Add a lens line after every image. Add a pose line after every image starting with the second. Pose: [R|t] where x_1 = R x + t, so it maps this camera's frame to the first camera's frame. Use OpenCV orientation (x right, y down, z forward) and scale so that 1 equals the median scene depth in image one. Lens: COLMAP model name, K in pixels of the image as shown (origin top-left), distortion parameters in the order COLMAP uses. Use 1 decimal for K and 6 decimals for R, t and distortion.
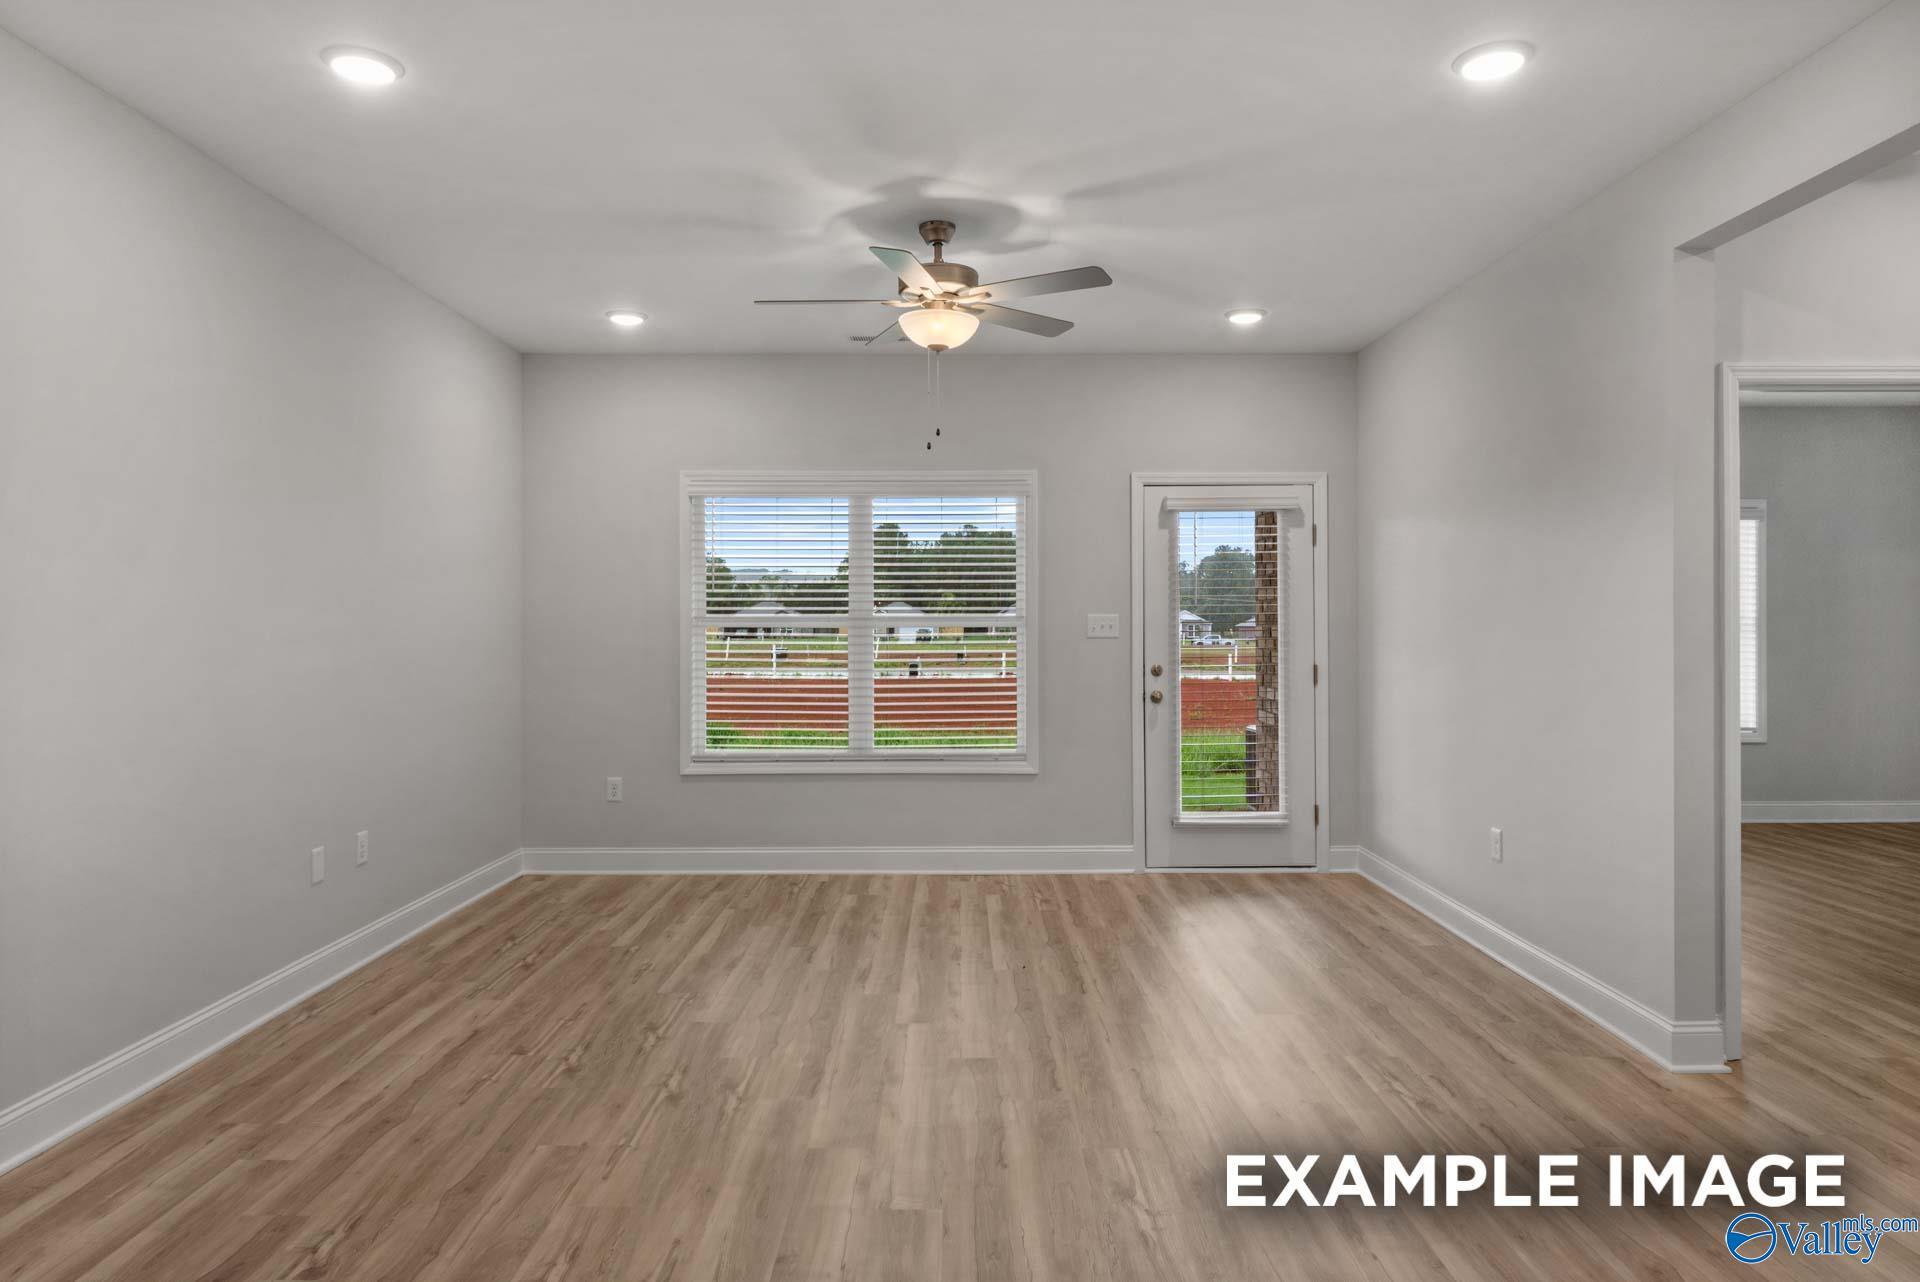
lens RADIAL K [[1168.4, 0, 958.2], [0, 1168.4, 618.2], [0, 0, 1]] dist [-0.005613, -0.001303]
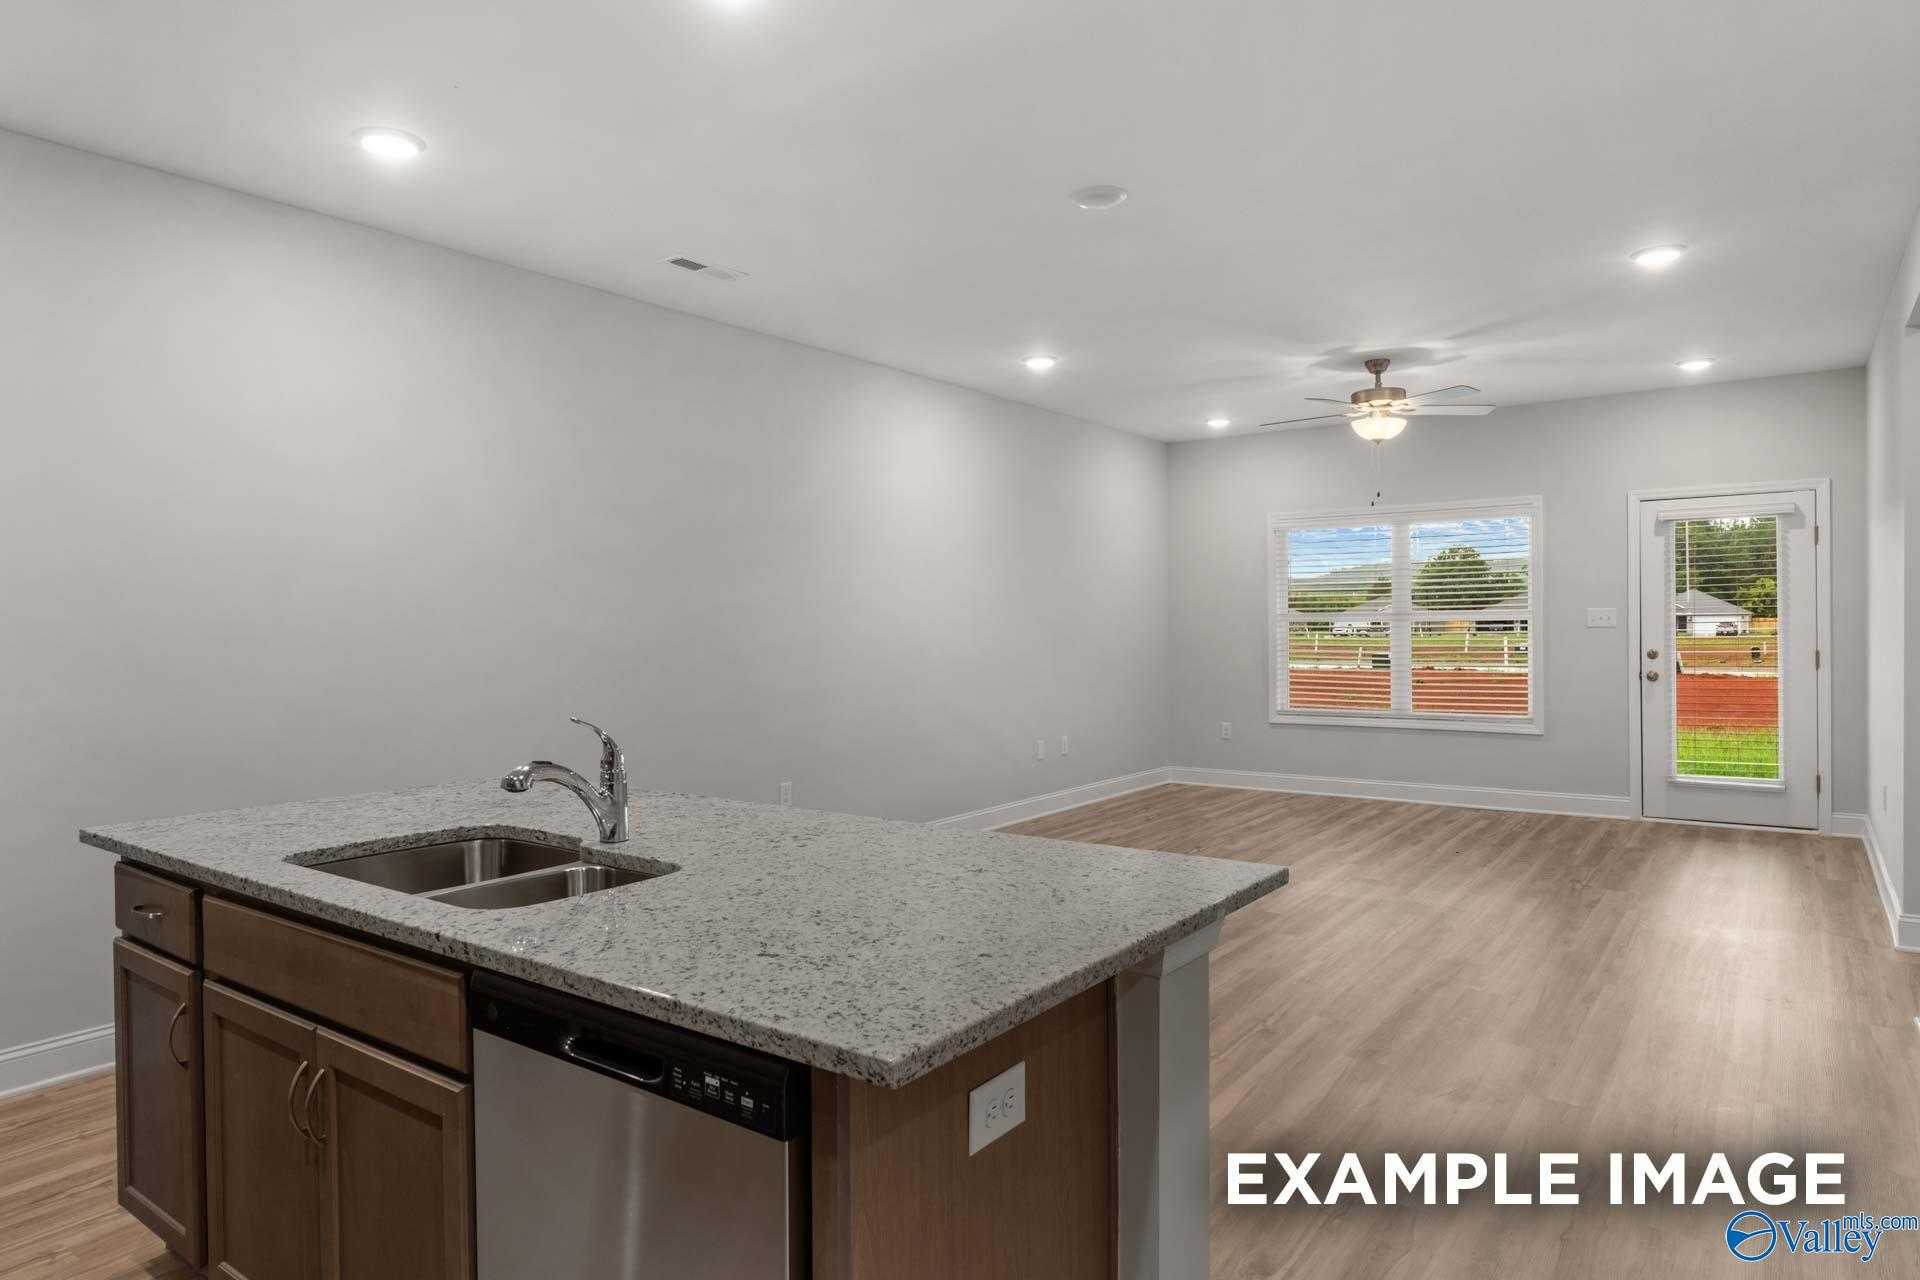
lens RADIAL K [[1168.4, 0, 958.2], [0, 1168.4, 617.2], [0, 0, 1]] dist [-0.005613, -0.001303]
pose [[0.808818, -0.010513, -0.587965, 0.299145], [0.012226, 0.999925, -0.001061, -0.000829], [0.587932, -0.006330, 0.808886, -0.396502]]
